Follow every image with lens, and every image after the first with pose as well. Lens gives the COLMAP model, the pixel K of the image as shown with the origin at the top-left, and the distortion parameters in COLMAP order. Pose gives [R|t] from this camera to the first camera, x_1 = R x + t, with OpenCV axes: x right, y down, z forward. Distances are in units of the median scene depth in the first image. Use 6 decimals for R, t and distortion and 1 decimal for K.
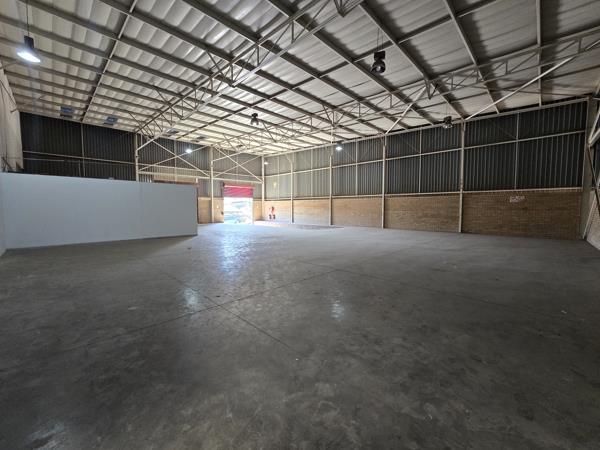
lens RADIAL K [[249.7, 0, 303.4], [0, 249.7, 221.7], [0, 0, 1]] dist [0.000113, -0.000165]
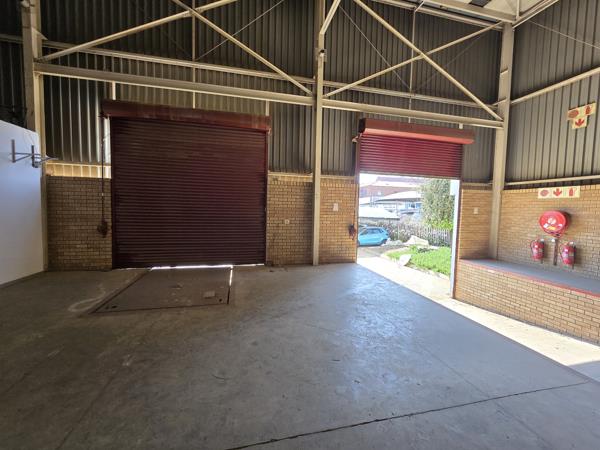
lens RADIAL K [[249.7, 0, 302.0], [0, 249.7, 221.7], [0, 0, 1]] dist [0.000113, -0.000165]
pose [[0.848070, 0.047550, -0.527746, -0.208753], [-0.050478, 0.998686, 0.008865, -0.040397], [0.527474, 0.019121, 0.849356, 0.683426]]
